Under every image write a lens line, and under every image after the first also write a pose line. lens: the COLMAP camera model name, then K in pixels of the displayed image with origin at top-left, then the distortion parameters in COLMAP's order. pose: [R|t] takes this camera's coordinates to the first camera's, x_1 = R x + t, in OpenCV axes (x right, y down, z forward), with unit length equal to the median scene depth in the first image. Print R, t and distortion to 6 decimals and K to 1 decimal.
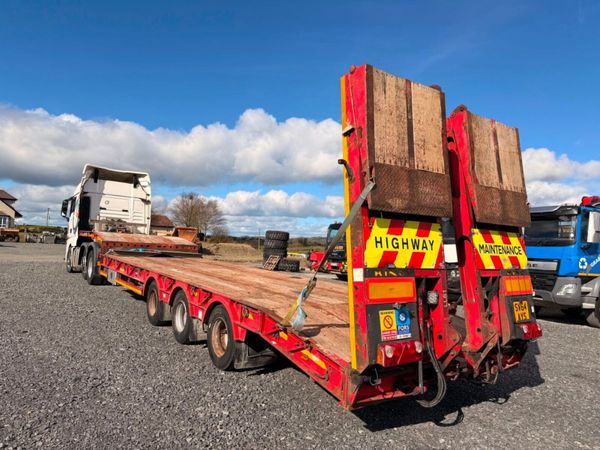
lens RADIAL K [[417.1, 0, 296.7], [0, 417.1, 229.8], [0, 0, 1]] dist [0.051142, -0.058910]
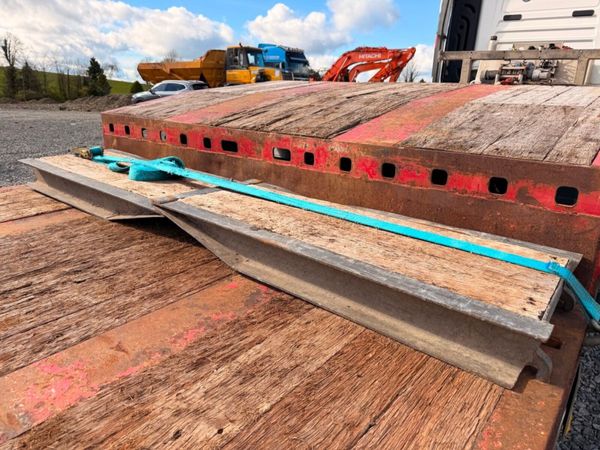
lens RADIAL K [[417.1, 0, 299.2], [0, 417.1, 223.8], [0, 0, 1]] dist [0.051142, -0.058910]
pose [[0.251772, 0.246422, -0.935888, -0.193419], [0.024989, 0.965062, 0.260826, 0.026392], [0.967464, -0.089056, 0.236818, 1.023823]]
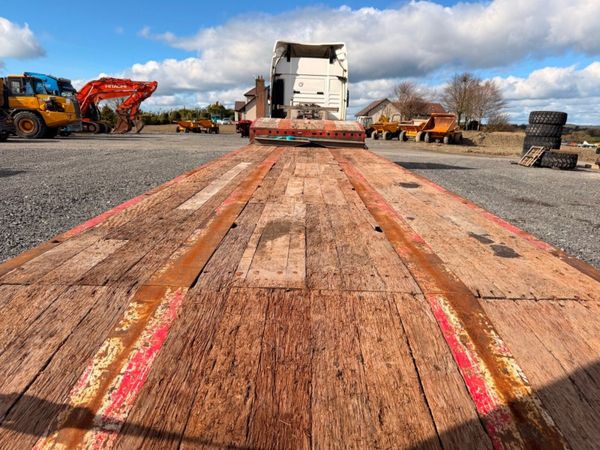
lens RADIAL K [[417.1, 0, 297.0], [0, 417.1, 228.3], [0, 0, 1]] dist [0.051142, -0.058910]
pose [[0.796558, 0.114582, -0.593604, 0.136594], [0.036443, 0.970989, 0.236331, 0.027524], [0.603462, -0.209885, 0.769274, 0.362490]]
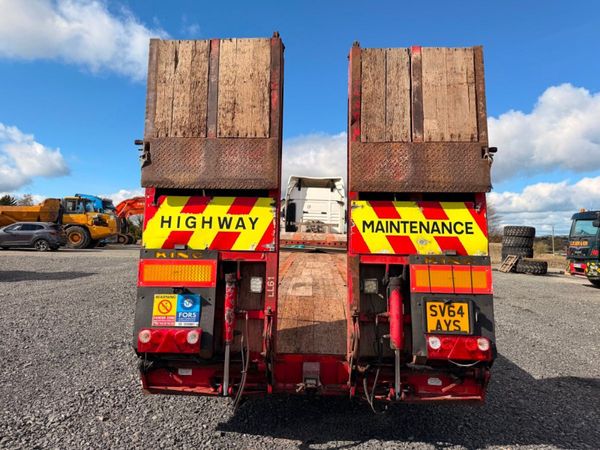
lens RADIAL K [[417.1, 0, 302.2], [0, 417.1, 227.7], [0, 0, 1]] dist [0.051142, -0.058910]
pose [[0.793450, -0.042865, -0.607124, 0.305217], [0.037008, 0.999069, -0.022171, 0.022738], [0.607510, -0.004877, 0.794297, 0.131448]]
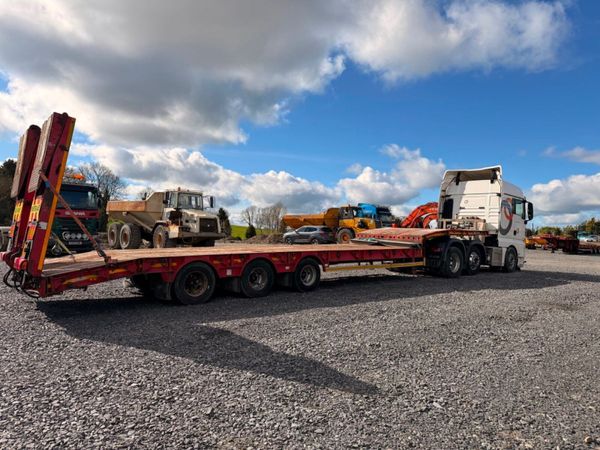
lens RADIAL K [[417.1, 0, 296.3], [0, 417.1, 247.0], [0, 0, 1]] dist [0.051142, -0.058910]
pose [[0.056718, -0.014179, -0.998290, 0.800900], [0.007565, 0.999877, -0.013772, 0.082414], [0.998362, -0.006771, 0.056819, 0.727801]]
